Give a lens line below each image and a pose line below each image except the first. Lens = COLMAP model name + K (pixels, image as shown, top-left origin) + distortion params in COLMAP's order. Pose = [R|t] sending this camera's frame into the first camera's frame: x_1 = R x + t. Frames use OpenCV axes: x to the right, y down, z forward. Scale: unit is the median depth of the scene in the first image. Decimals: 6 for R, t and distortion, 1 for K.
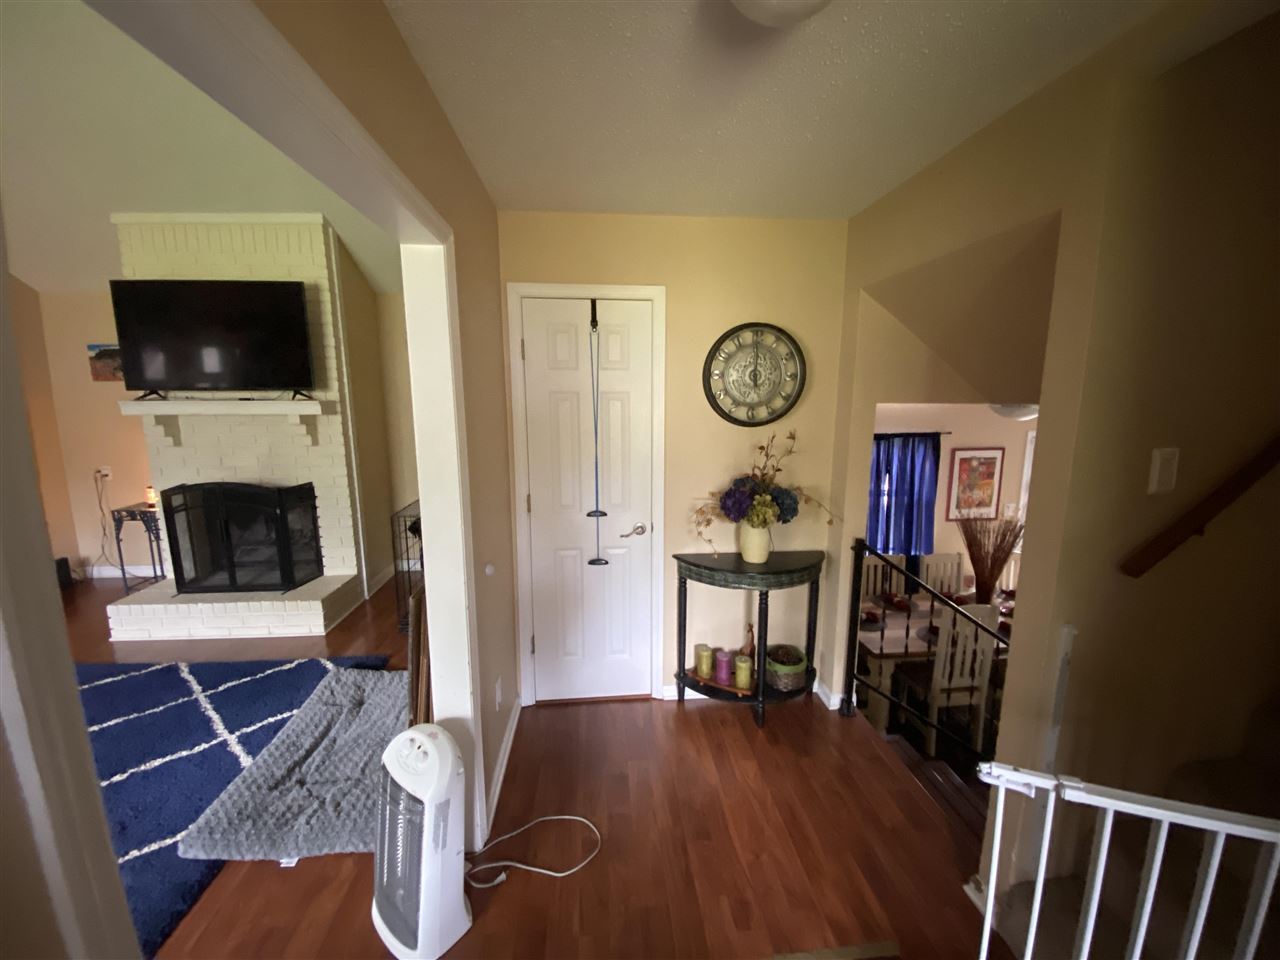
lens RADIAL K [[522.1, 0, 653.0], [0, 522.1, 484.9], [0, 0, 1]] dist [-0.002032, -0.009908]
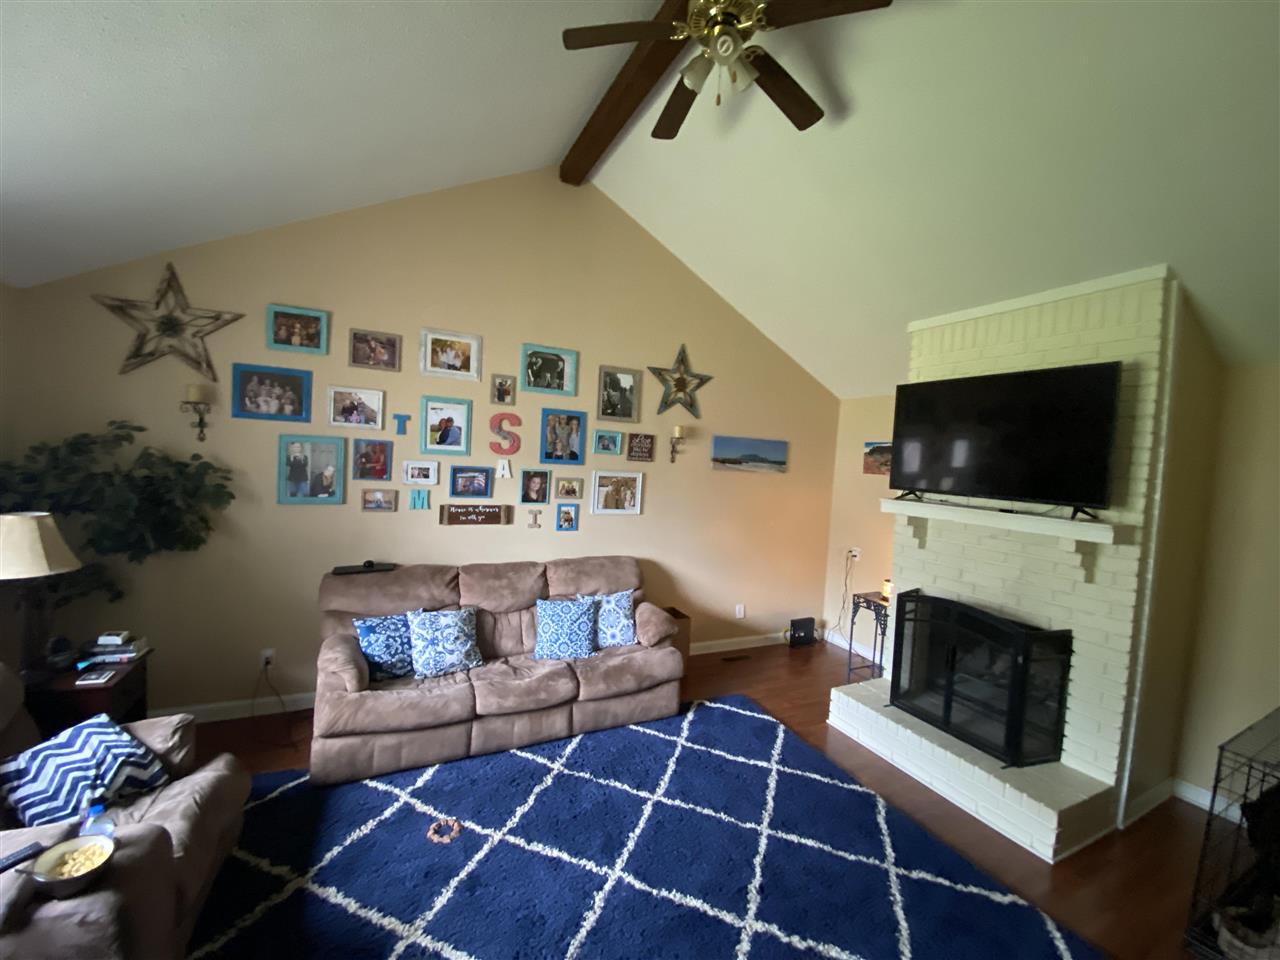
lens RADIAL K [[522.1, 0, 633.1], [0, 522.1, 477.9], [0, 0, 1]] dist [-0.002032, -0.009908]
pose [[0.340290, 0.055206, -0.938699, -0.210977], [-0.213697, 0.976695, -0.020027, -0.071246], [0.915716, 0.207412, 0.344157, 0.160906]]
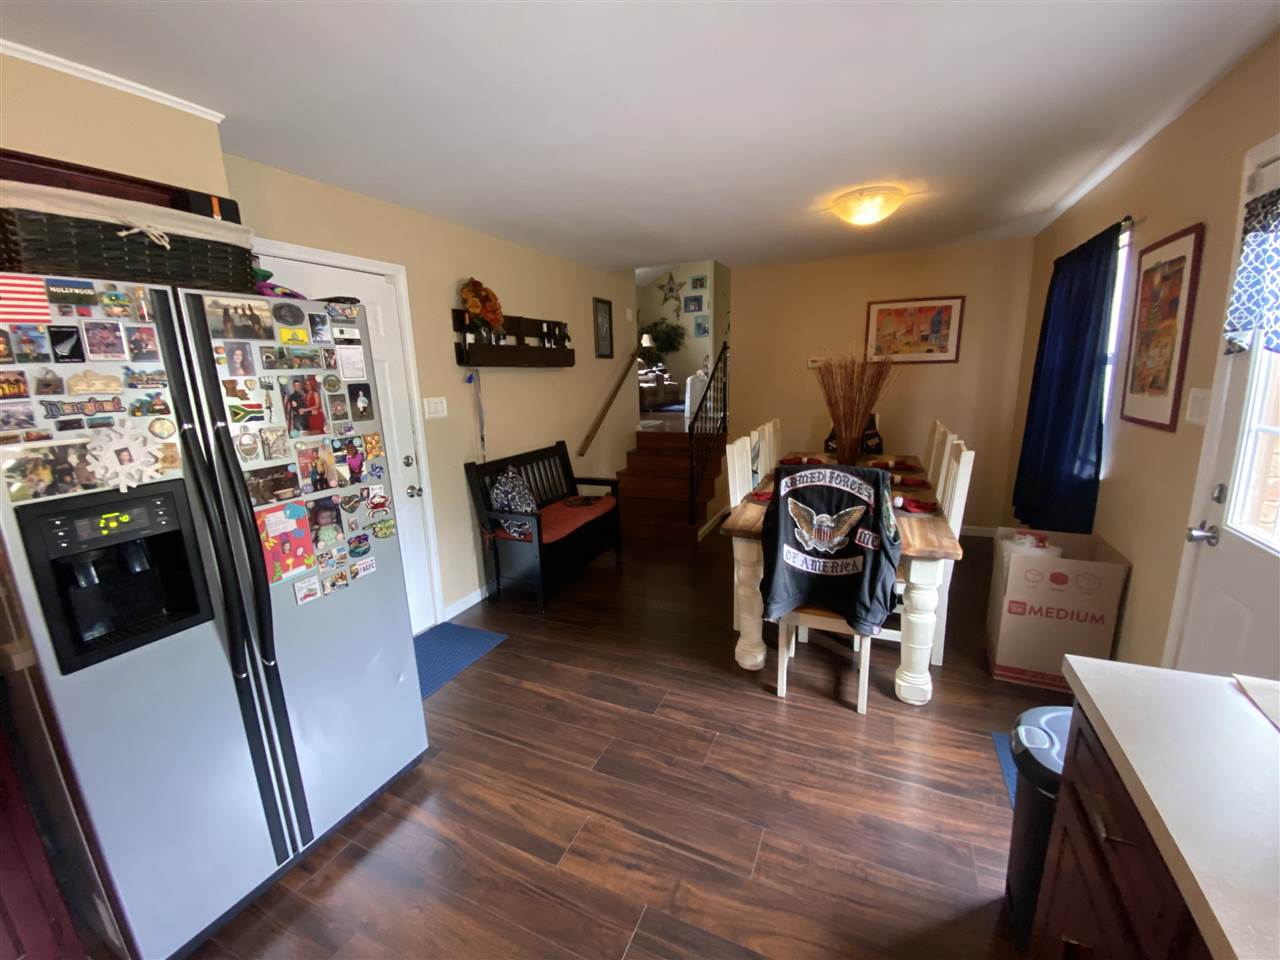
lens RADIAL K [[522.1, 0, 642.5], [0, 522.1, 477.6], [0, 0, 1]] dist [-0.002032, -0.009908]
pose [[-0.508269, 0.198062, -0.838114, 4.210157], [-0.116751, 0.948363, 0.294918, 0.092557], [0.853248, 0.247748, -0.458900, 2.796418]]
